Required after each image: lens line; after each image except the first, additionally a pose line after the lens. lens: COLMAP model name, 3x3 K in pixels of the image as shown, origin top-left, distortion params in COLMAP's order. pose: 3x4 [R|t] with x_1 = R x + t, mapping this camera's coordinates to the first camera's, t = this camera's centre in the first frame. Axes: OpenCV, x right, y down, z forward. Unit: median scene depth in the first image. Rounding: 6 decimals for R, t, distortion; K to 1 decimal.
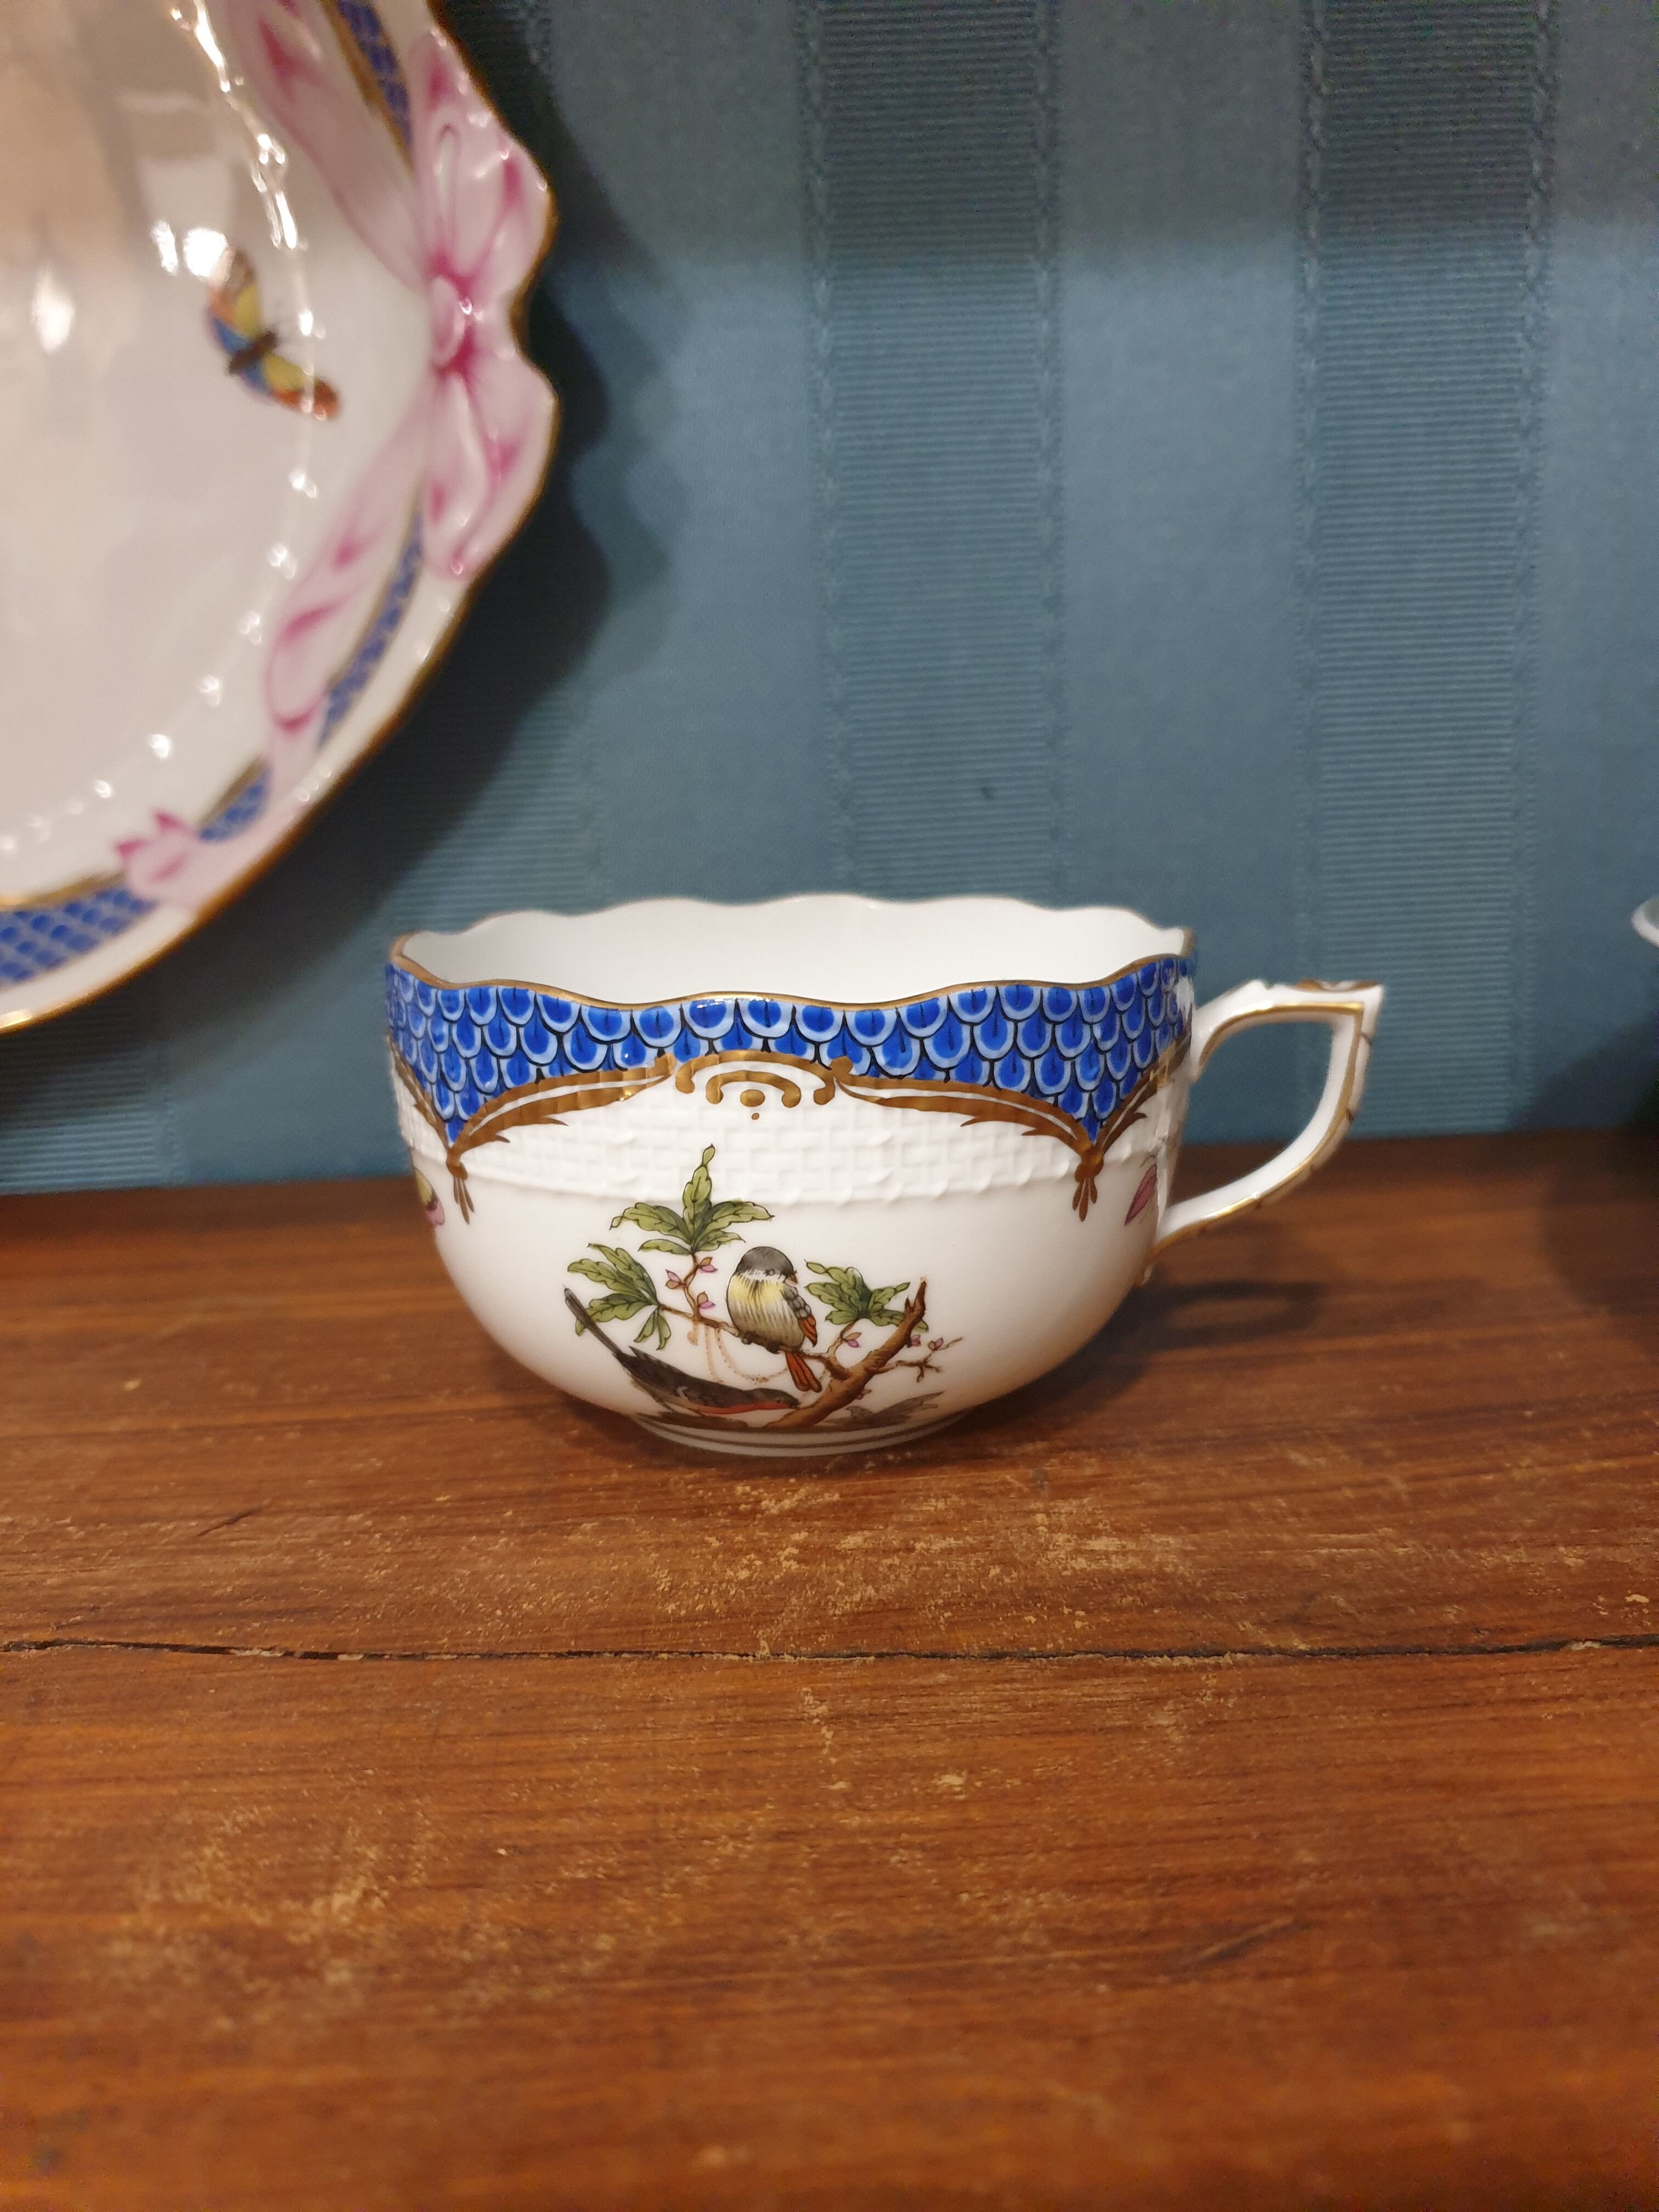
lens RADIAL K [[1820.7, 0, 807.3], [0, 1820.7, 1101.1], [0, 0, 1]] dist [-0.019154, 0.008984]
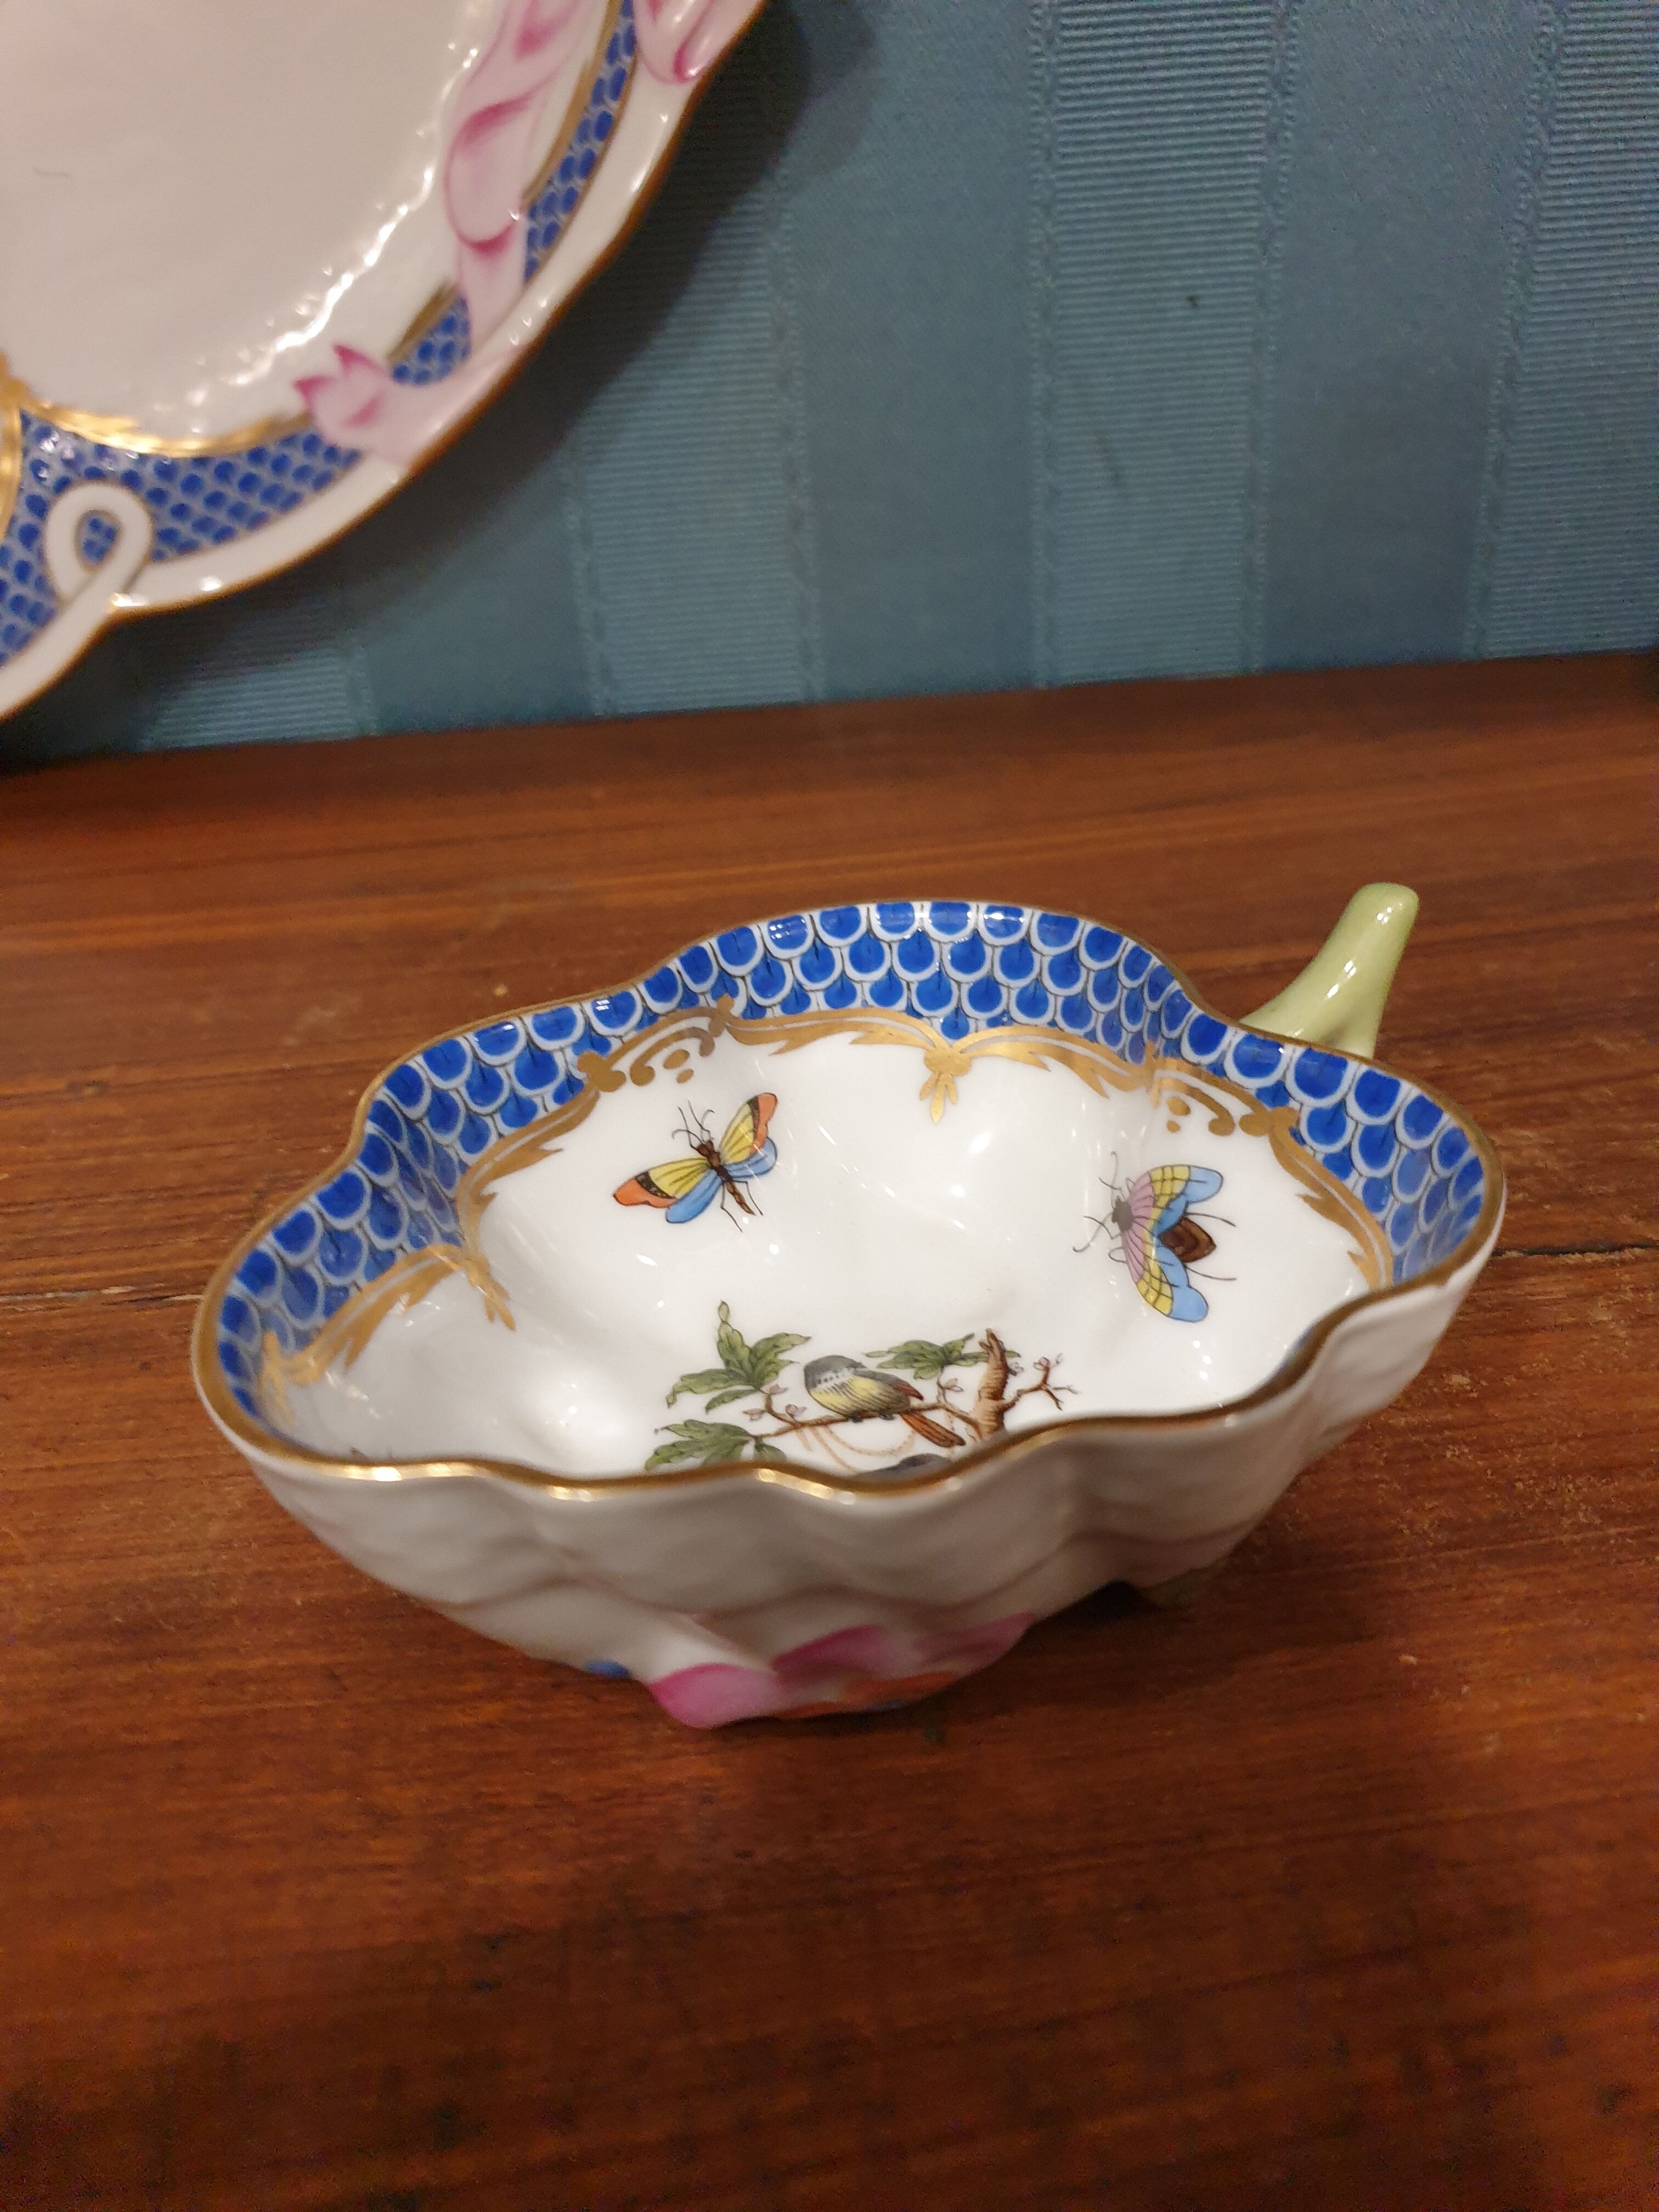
lens RADIAL K [[1820.7, 0, 806.4], [0, 1820.7, 1107.6], [0, 0, 1]] dist [-0.019154, 0.008984]
pose [[0.997289, -0.041172, 0.060987, -0.323307], [0.018213, 0.941141, 0.337524, -0.170612], [-0.071294, -0.335498, 0.939339, -0.053564]]
